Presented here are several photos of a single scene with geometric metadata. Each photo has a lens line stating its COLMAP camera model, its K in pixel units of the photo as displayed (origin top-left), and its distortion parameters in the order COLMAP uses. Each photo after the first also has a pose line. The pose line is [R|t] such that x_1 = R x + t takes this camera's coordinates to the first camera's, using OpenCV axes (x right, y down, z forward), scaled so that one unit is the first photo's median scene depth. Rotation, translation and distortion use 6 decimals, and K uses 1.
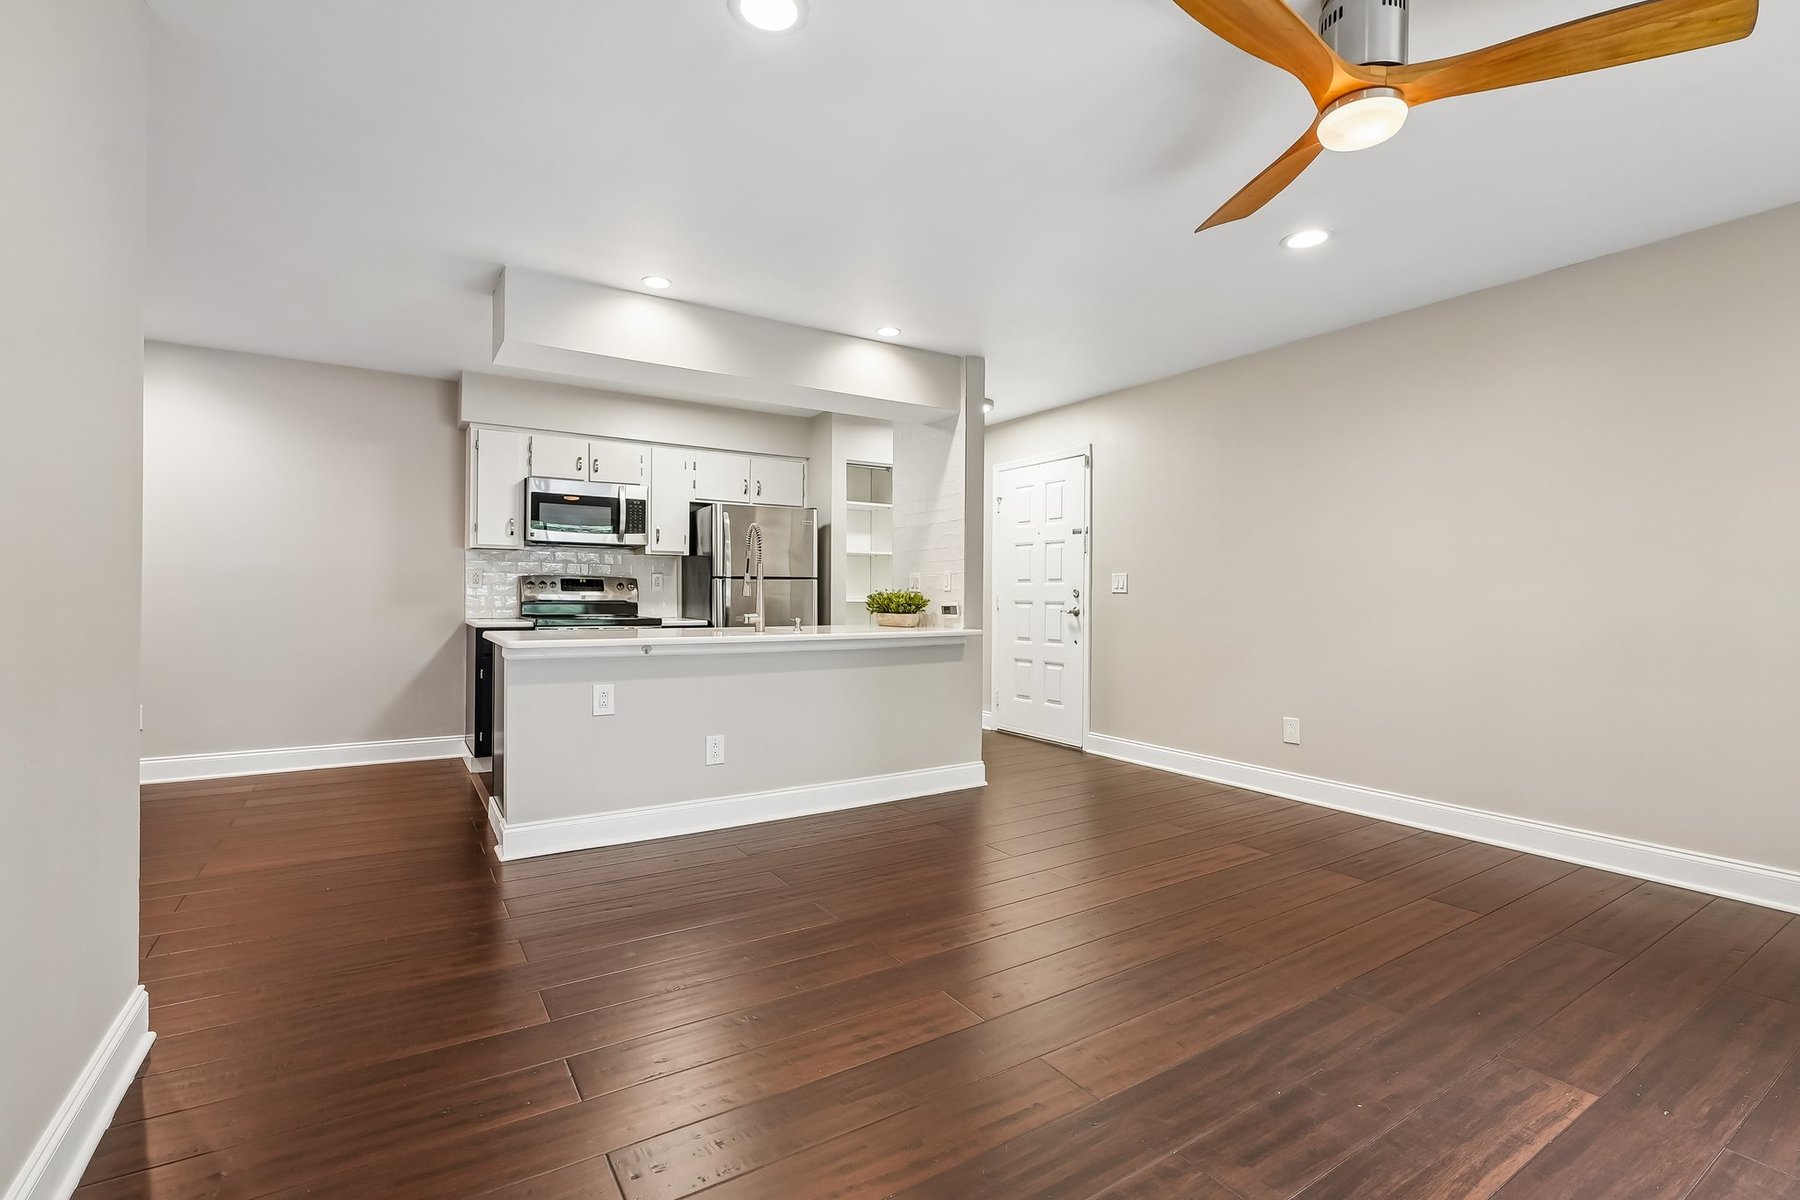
lens RADIAL K [[819.3, 0, 900.9], [0, 819.3, 594.4], [0, 0, 1]] dist [0.004131, 0.000177]
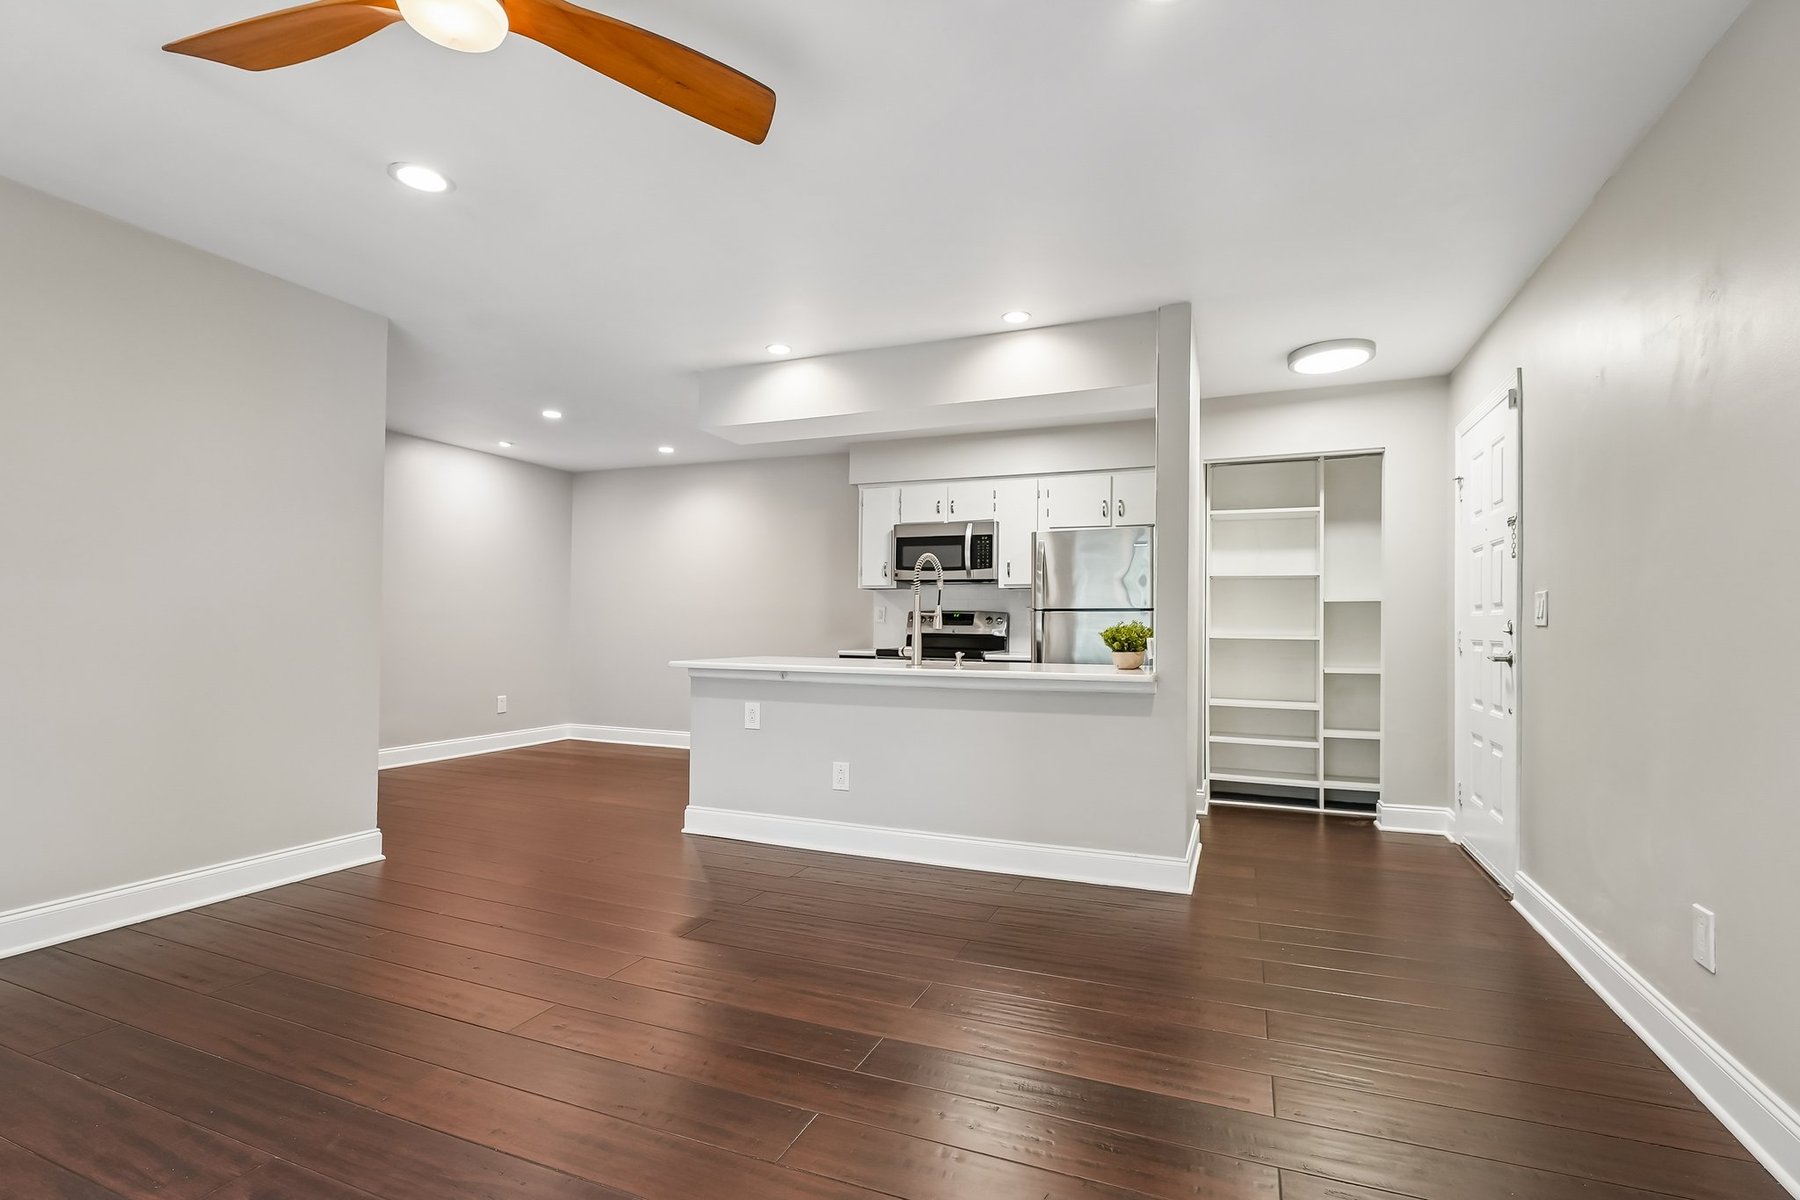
lens RADIAL K [[848.9, 0, 872.5], [0, 848.9, 604.5], [0, 0, 1]] dist [0.003992, 0.001331]
pose [[0.555989, -0.021695, -0.830907, 0.535529], [-0.004026, 0.999577, -0.028793, 0.002366], [0.831180, 0.019353, 0.555666, 0.330423]]
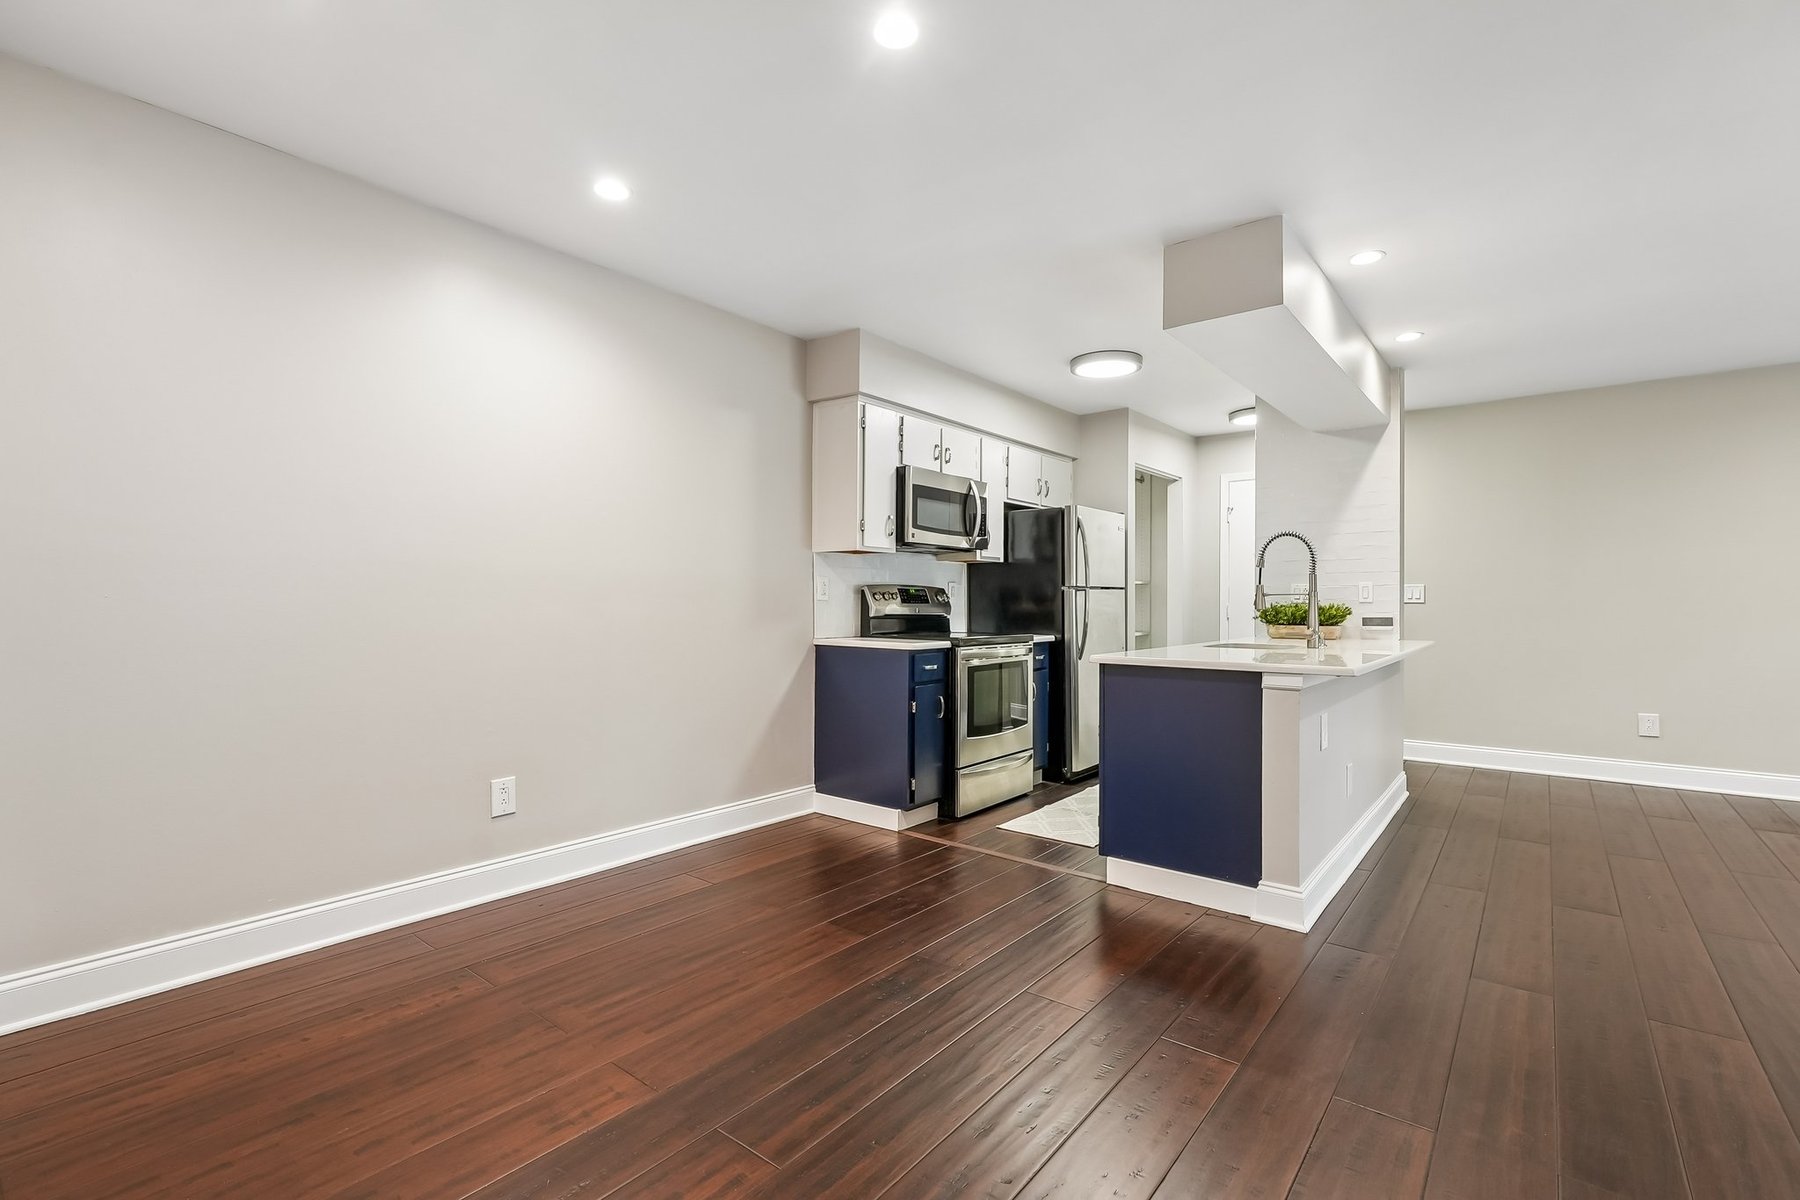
lens RADIAL K [[819.3, 0, 899.5], [0, 819.3, 608.1], [0, 0, 1]] dist [0.004131, 0.000177]
pose [[0.947523, -0.006352, 0.319625, -0.758306], [0.003677, 0.999953, 0.008970, -0.007670], [-0.319667, -0.007324, 0.947502, 0.230933]]
